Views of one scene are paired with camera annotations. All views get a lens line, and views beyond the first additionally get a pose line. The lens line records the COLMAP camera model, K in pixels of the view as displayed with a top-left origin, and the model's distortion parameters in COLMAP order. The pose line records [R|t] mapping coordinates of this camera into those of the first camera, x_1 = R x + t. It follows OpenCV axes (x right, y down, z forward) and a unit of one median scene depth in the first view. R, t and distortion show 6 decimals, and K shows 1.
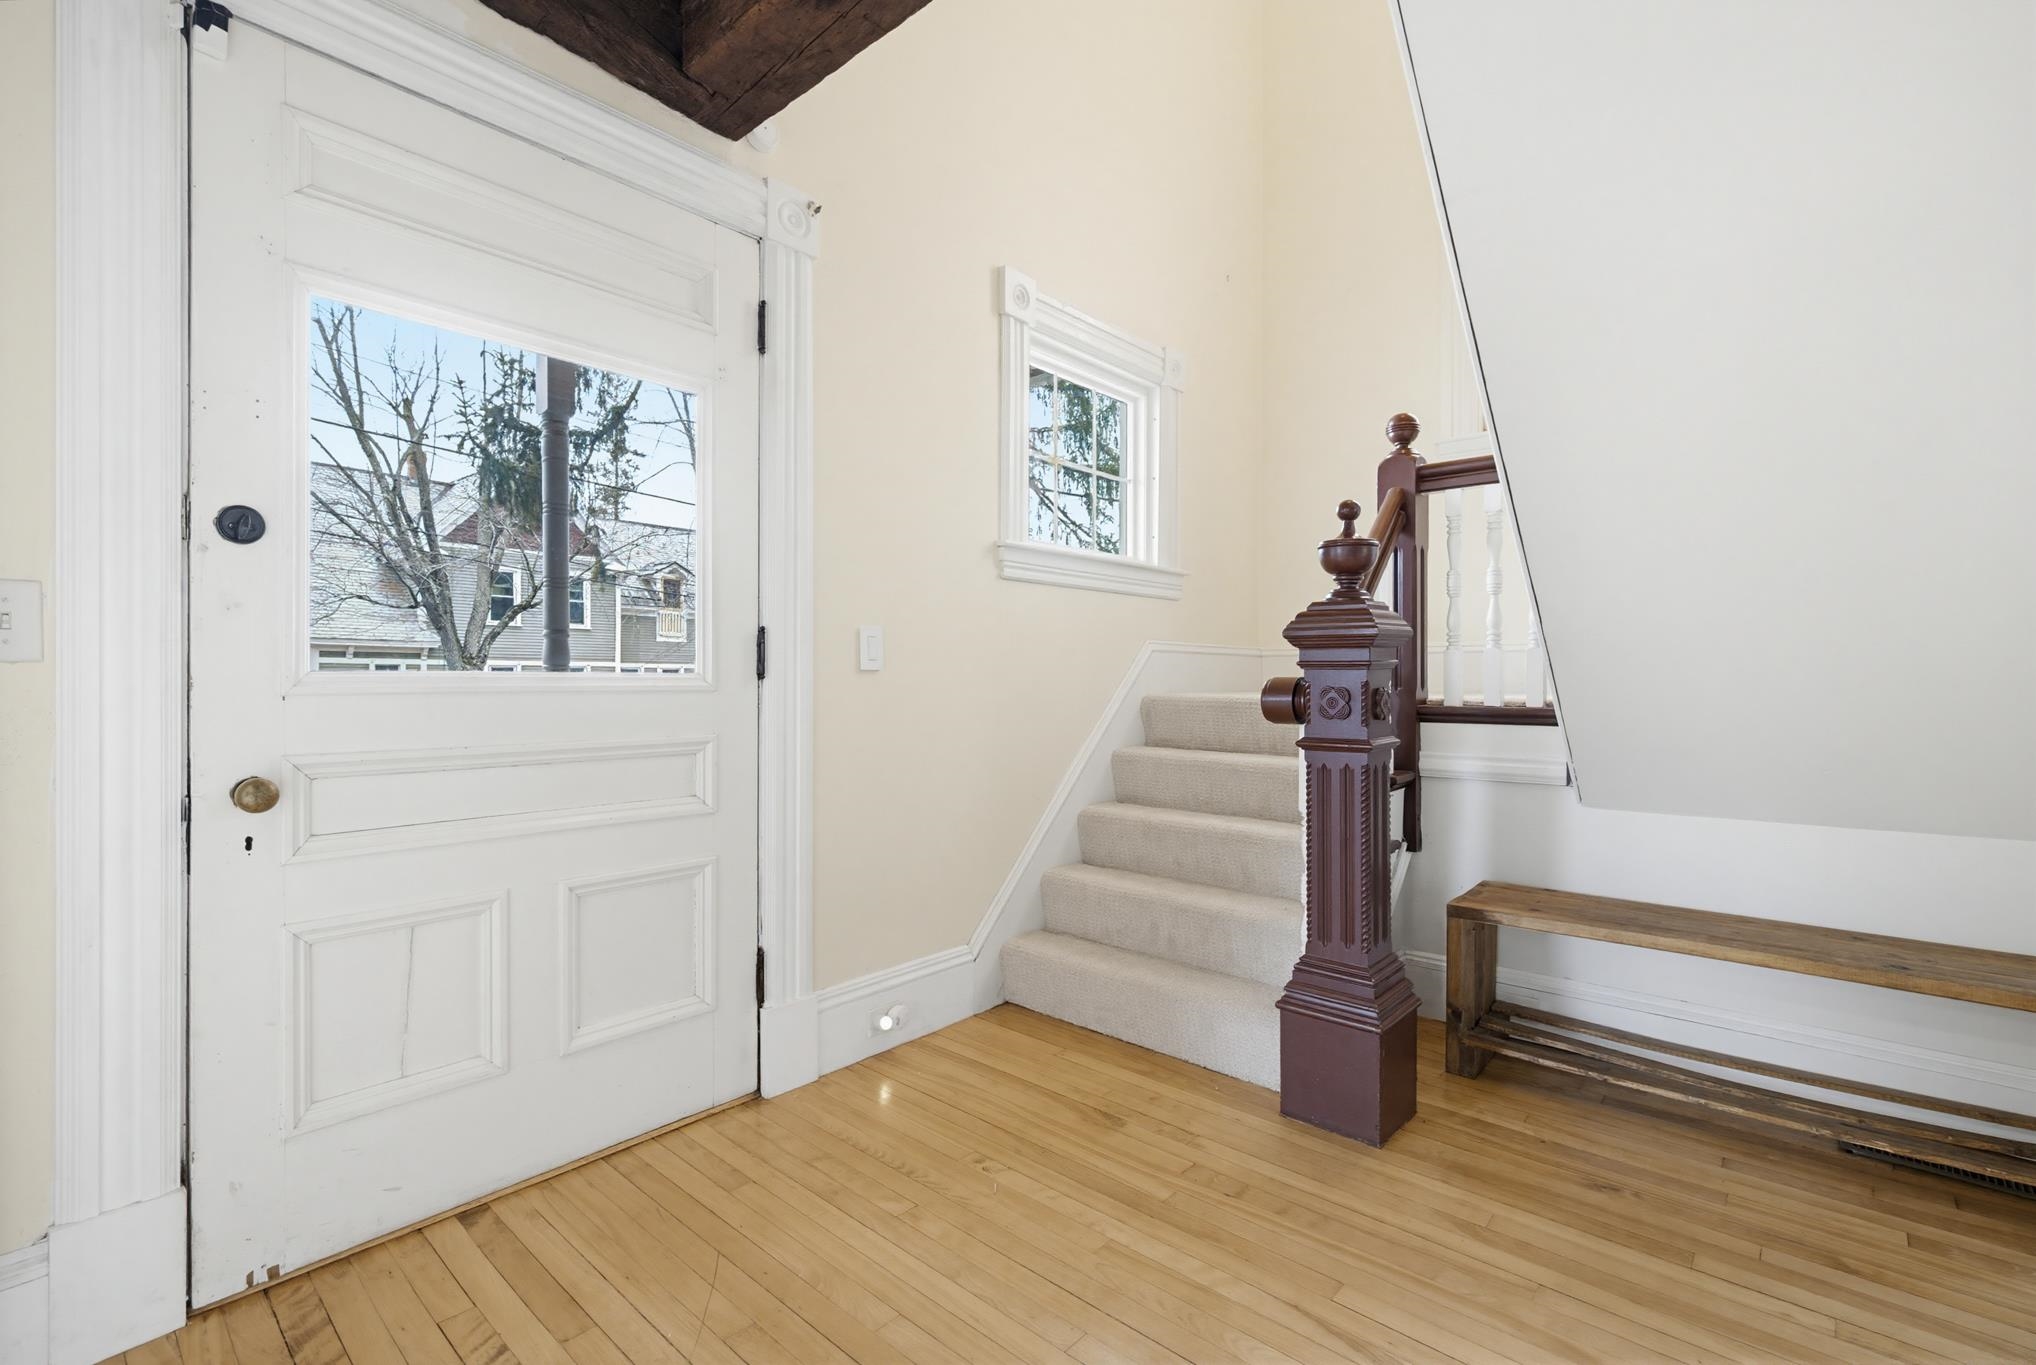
lens RADIAL K [[920.2, 0, 1020.1], [0, 920.2, 679.9], [0, 0, 1]] dist [0.001502, -0.001414]
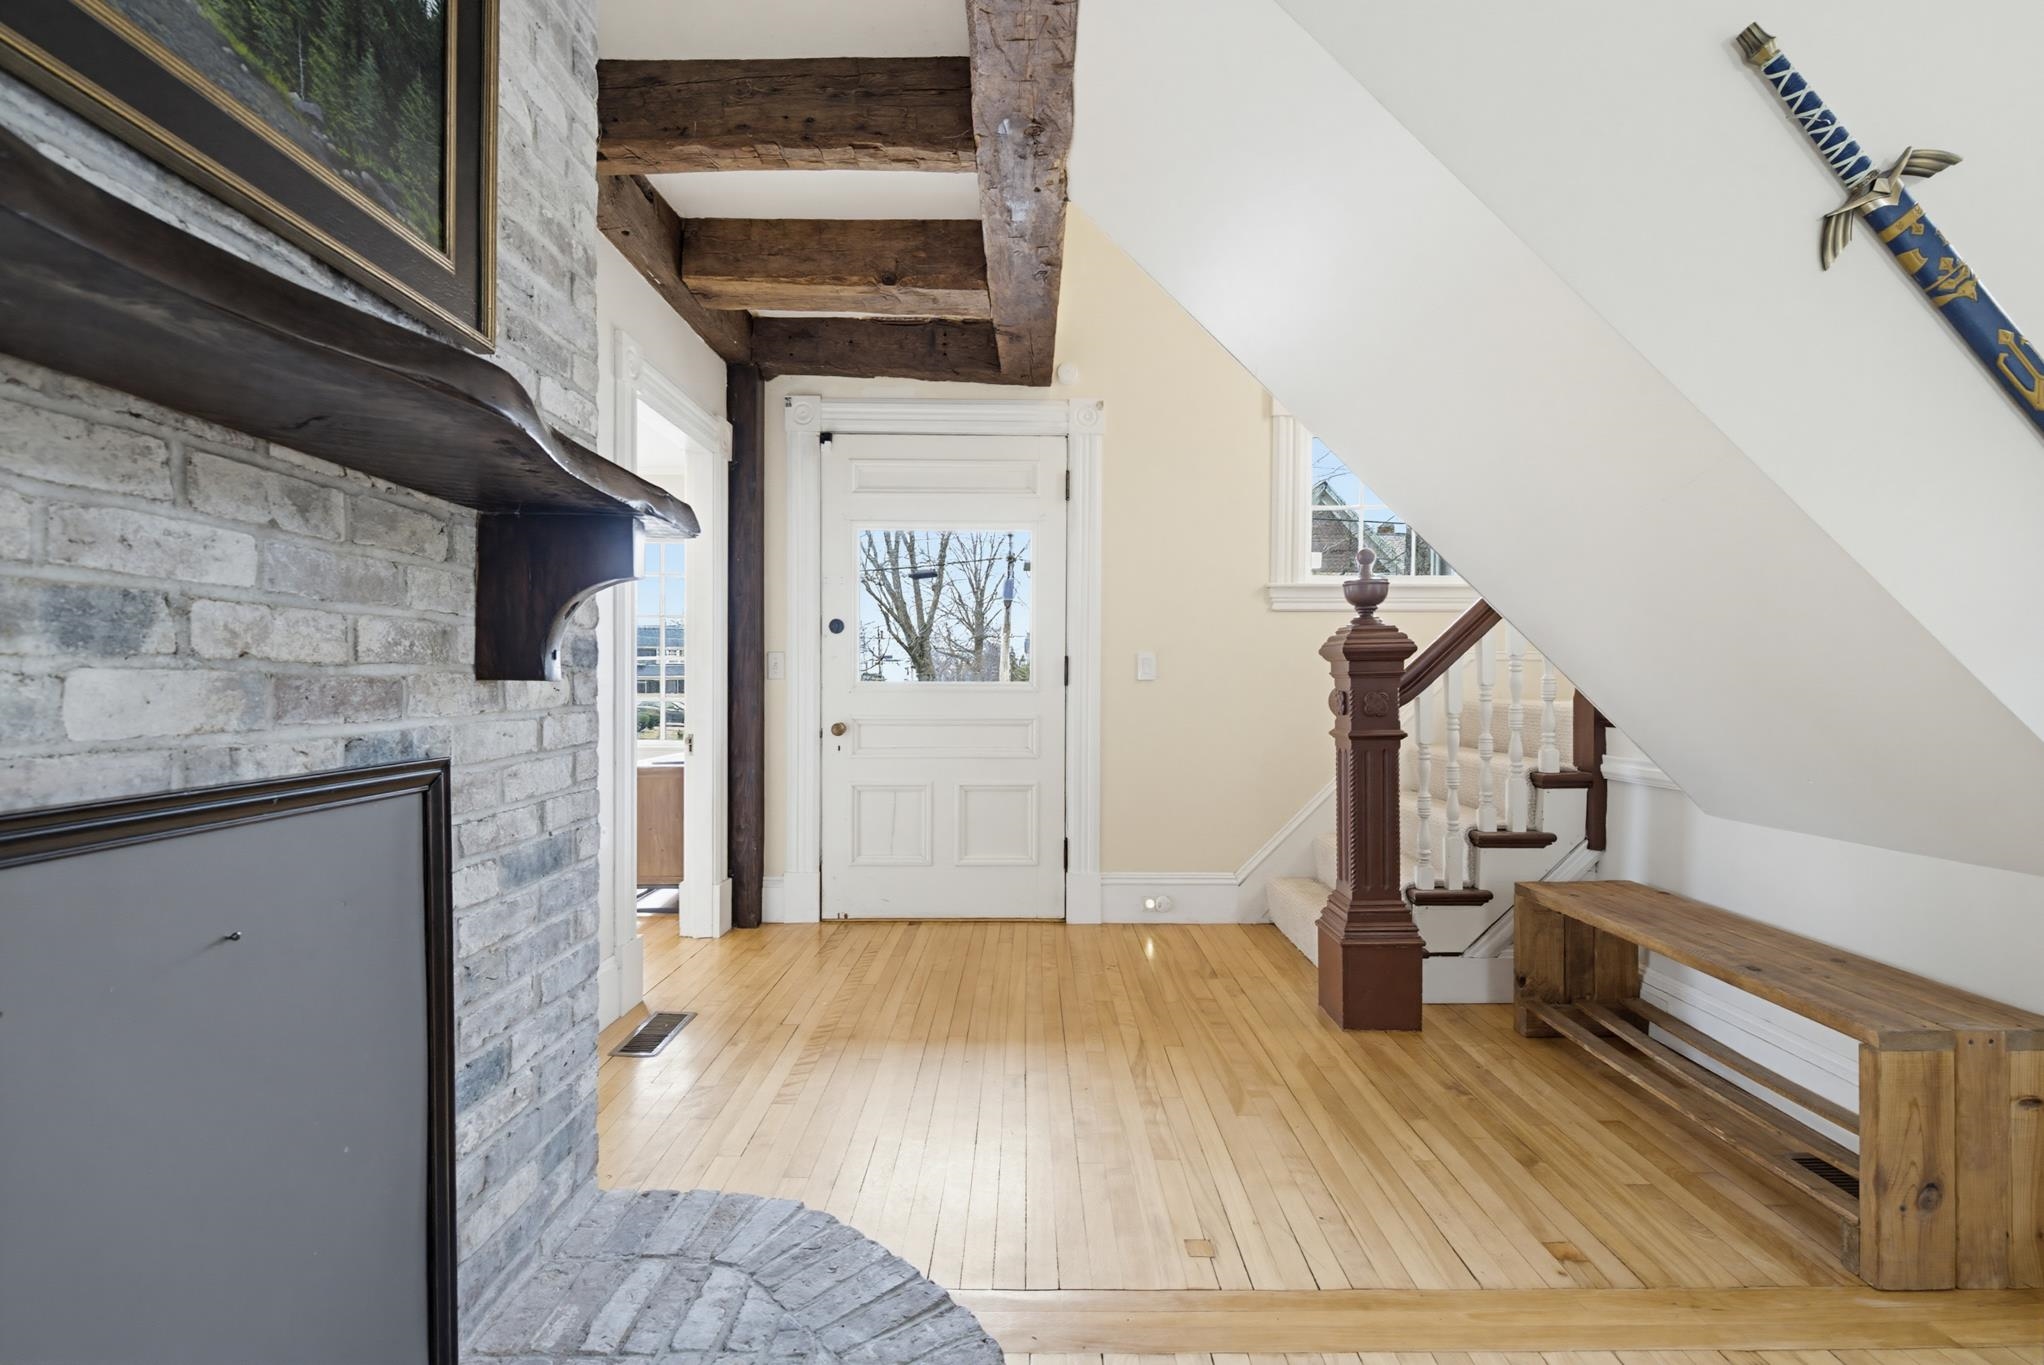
lens RADIAL K [[923.8, 0, 1028.4], [0, 923.8, 690.7], [0, 0, 1]] dist [0.001502, -0.001414]
pose [[0.664461, 0.003605, -0.747314, 1.028508], [-0.002127, 0.999993, 0.002933, 0.004657], [0.747320, -0.000360, 0.664465, -0.236529]]
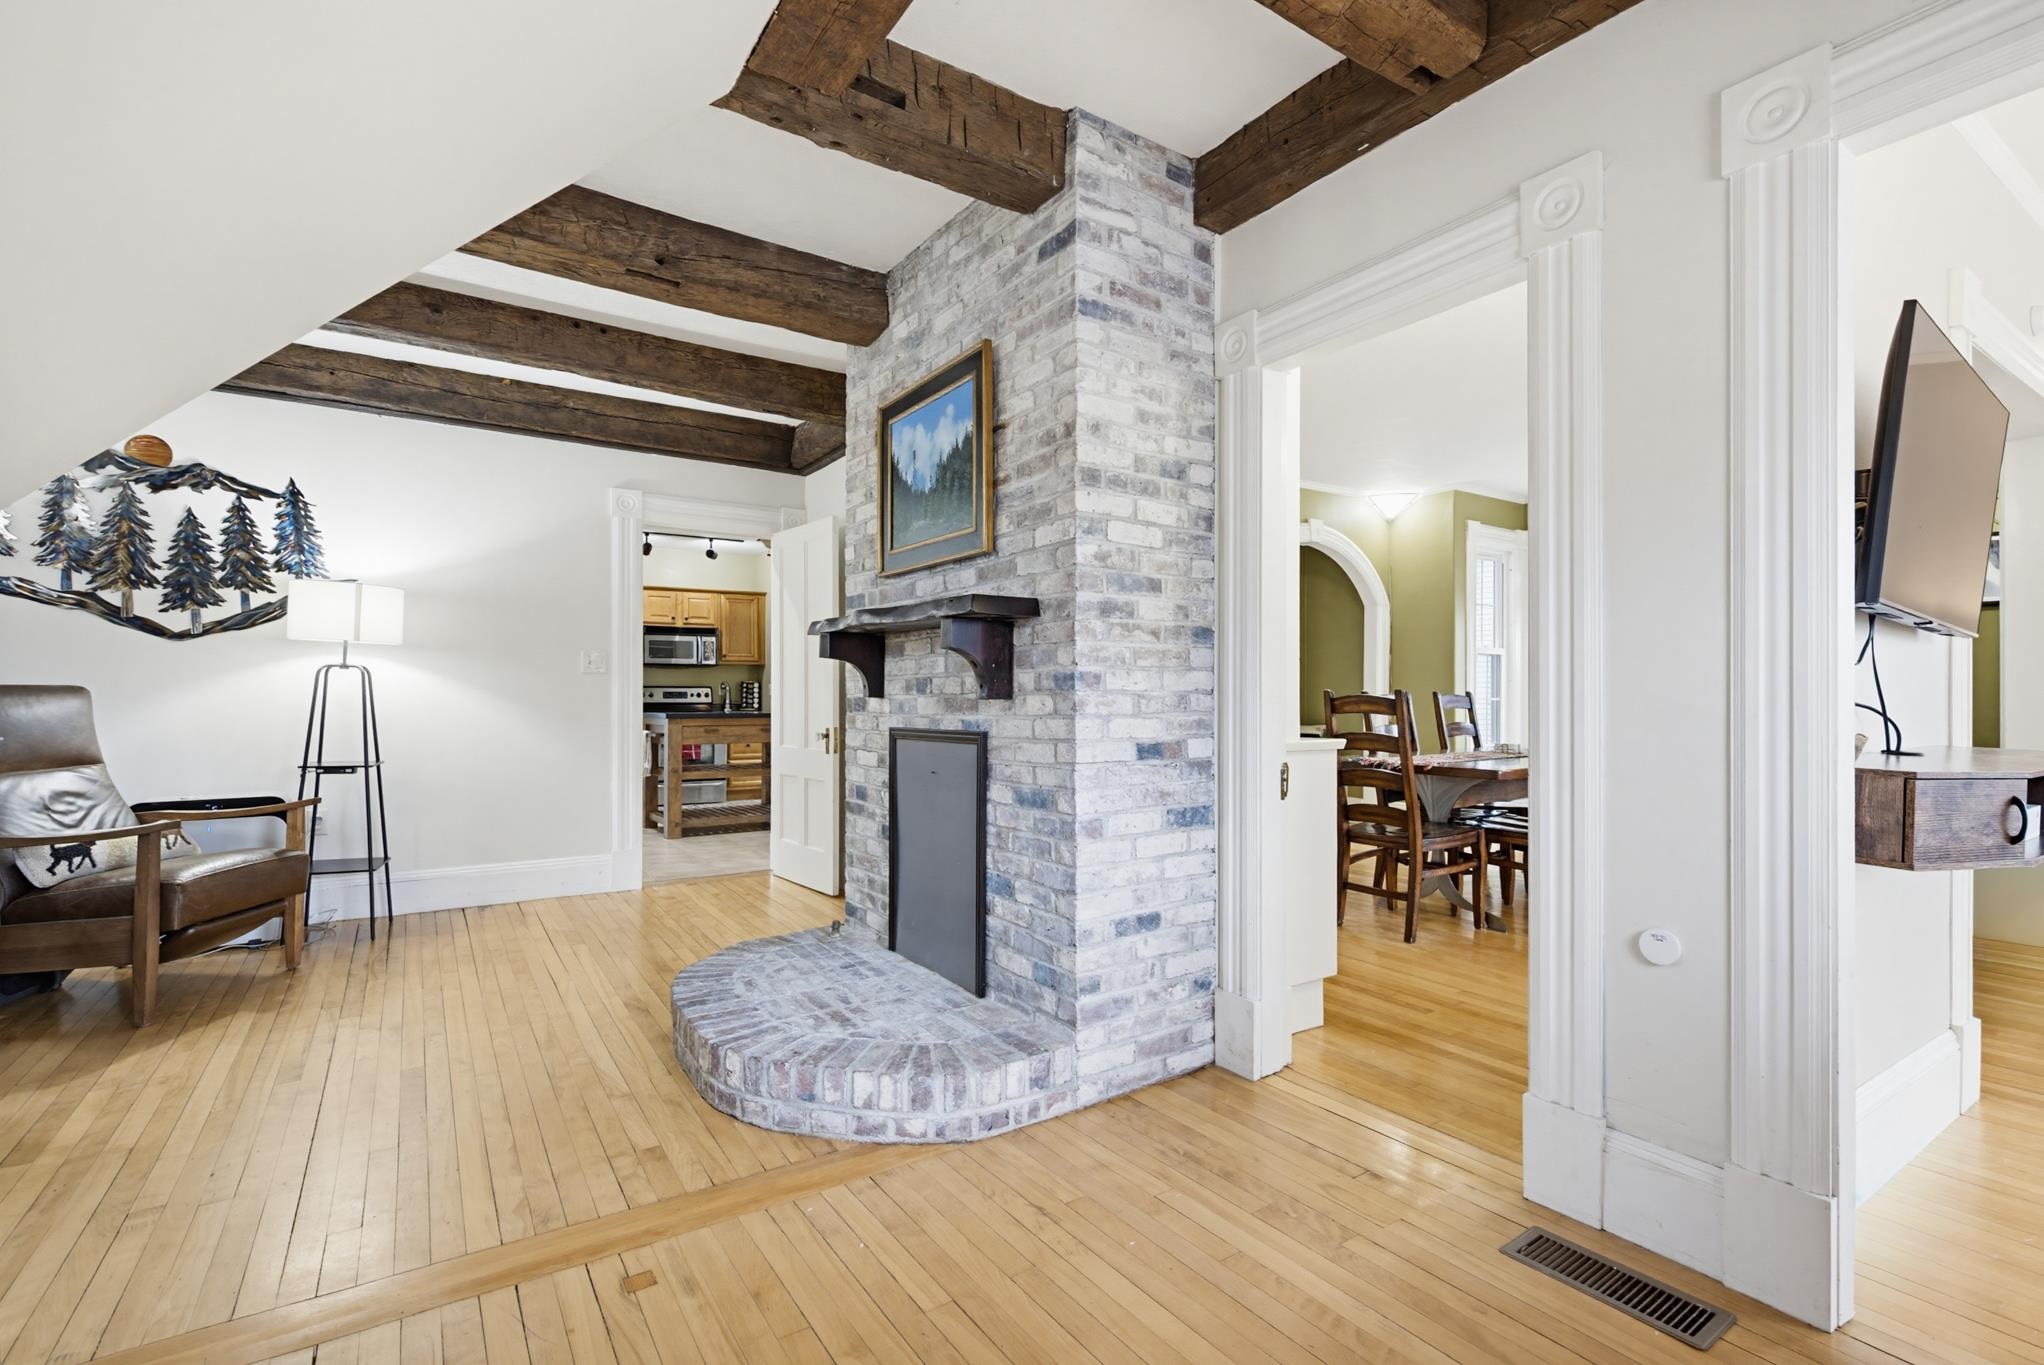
lens RADIAL K [[923.8, 0, 1038.4], [0, 923.8, 697.8], [0, 0, 1]] dist [0.001502, -0.001414]
pose [[-0.968466, -0.001845, 0.249137, 0.020146], [-0.001887, 0.999998, 0.000069, -0.001669], [-0.249137, -0.000404, -0.968468, 1.067191]]
